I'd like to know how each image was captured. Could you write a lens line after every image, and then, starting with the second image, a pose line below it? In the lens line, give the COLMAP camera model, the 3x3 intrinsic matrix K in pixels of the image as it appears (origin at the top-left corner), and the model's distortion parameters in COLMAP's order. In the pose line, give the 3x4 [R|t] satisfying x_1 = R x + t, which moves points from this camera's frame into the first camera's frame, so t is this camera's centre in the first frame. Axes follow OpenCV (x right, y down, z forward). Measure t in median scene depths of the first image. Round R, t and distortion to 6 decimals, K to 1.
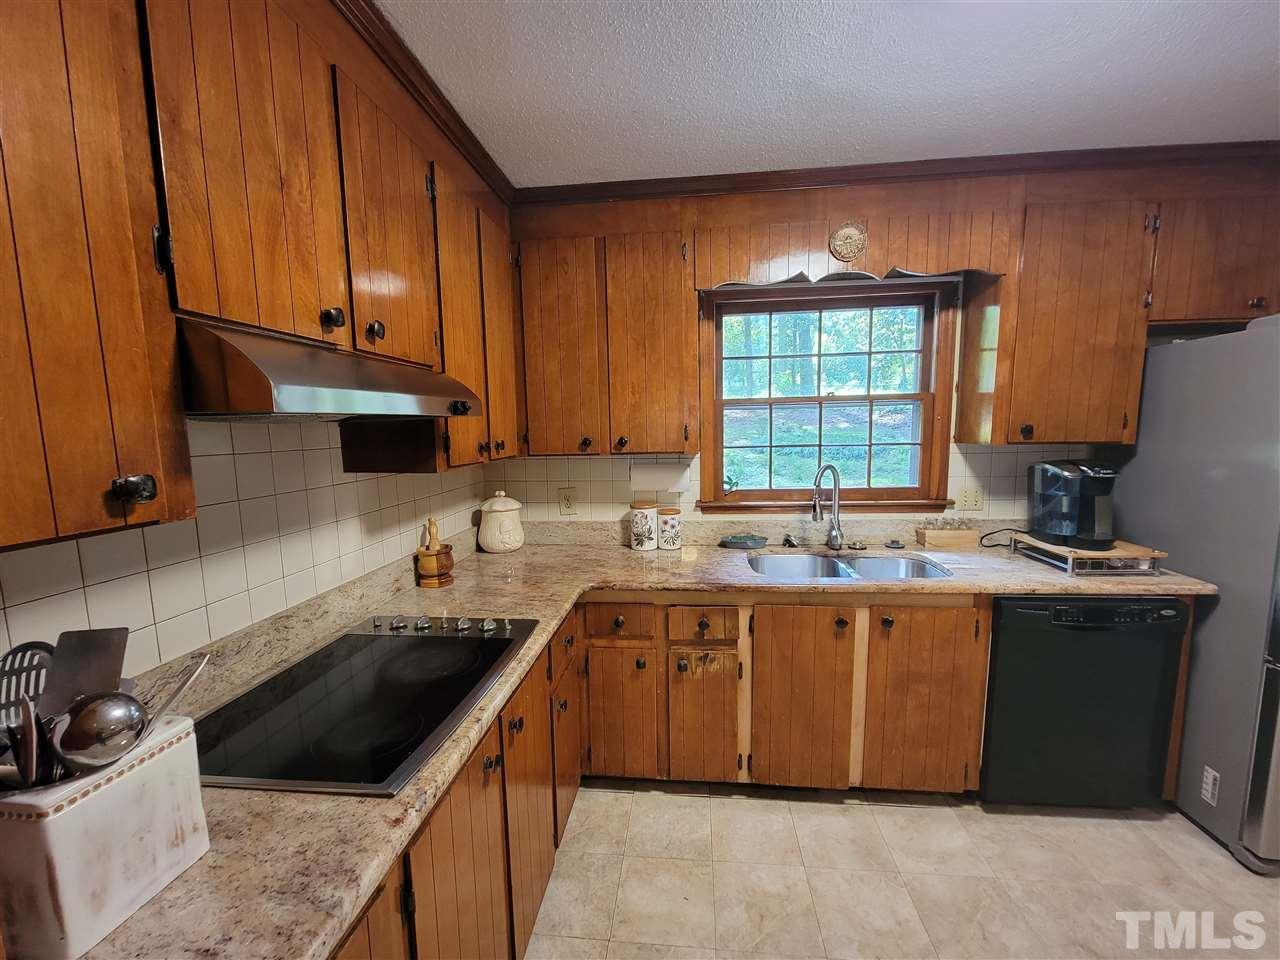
lens RADIAL K [[517.3, 0, 648.3], [0, 517.3, 490.1], [0, 0, 1]] dist [-0.000801, -0.001577]
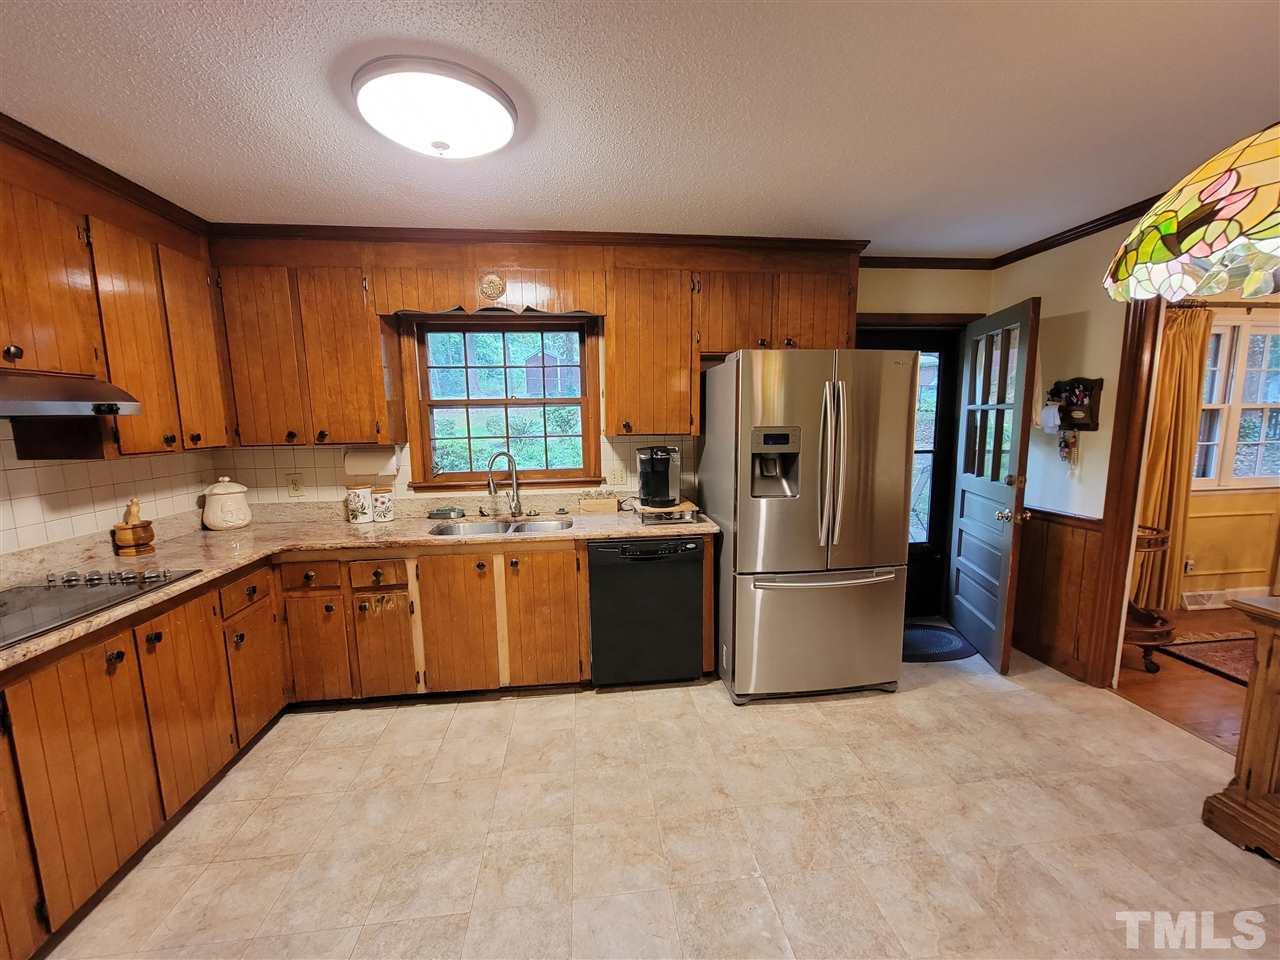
lens RADIAL K [[517.3, 0, 649.4], [0, 517.3, 491.0], [0, 0, 1]] dist [-0.000801, -0.001577]
pose [[0.977010, -0.023923, 0.211847, 0.476582], [0.020647, 0.999631, 0.017665, 0.038442], [-0.212191, -0.012885, 0.977143, -0.398463]]
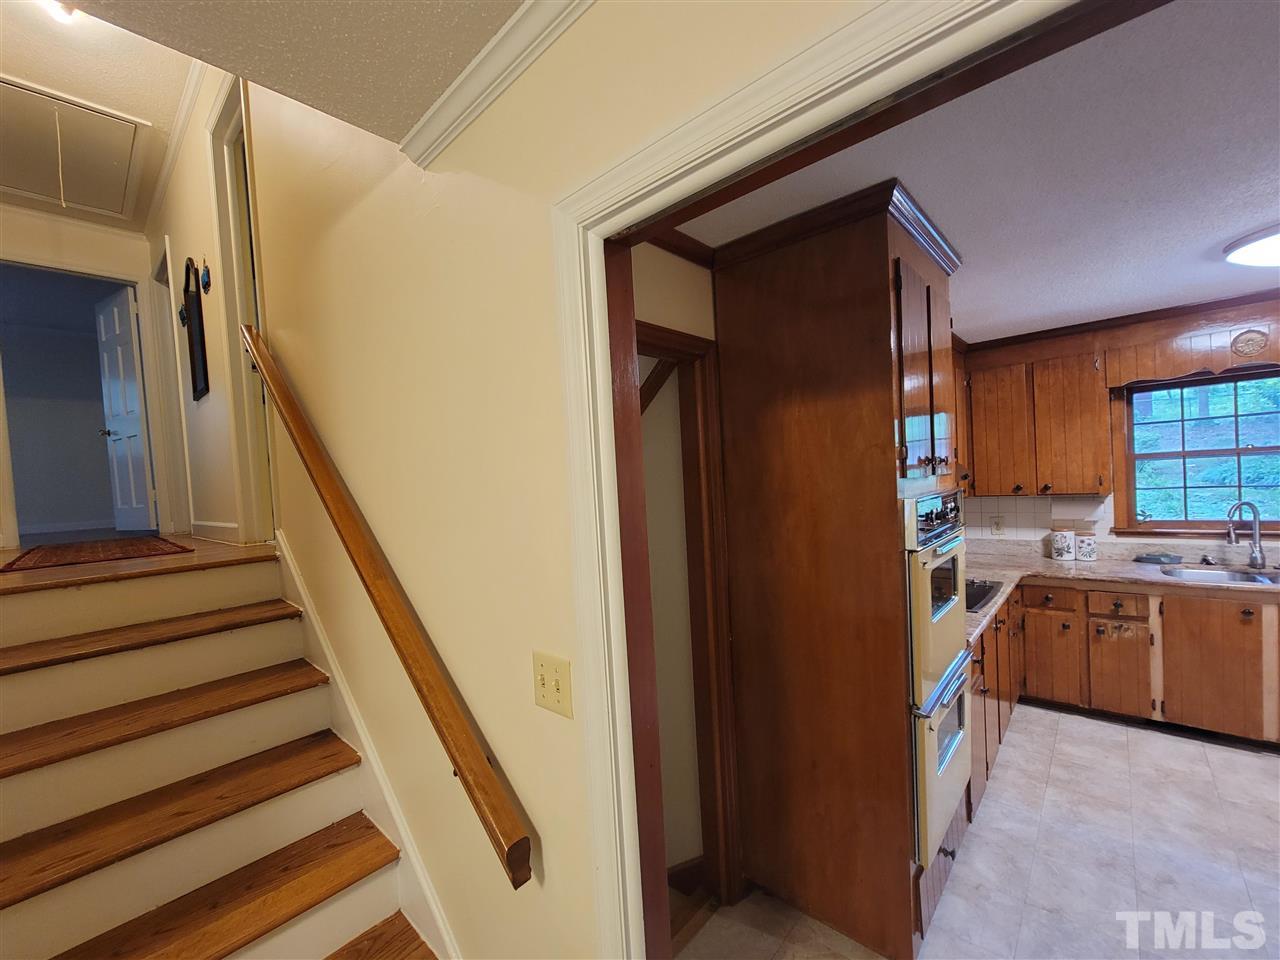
lens RADIAL K [[517.3, 0, 643.2], [0, 517.3, 493.1], [0, 0, 1]] dist [-0.000801, -0.001577]
pose [[0.798702, -0.010528, -0.601634, -0.090560], [-0.026429, 0.998268, -0.052555, 0.041441], [0.601145, 0.057876, 0.797041, -1.049165]]
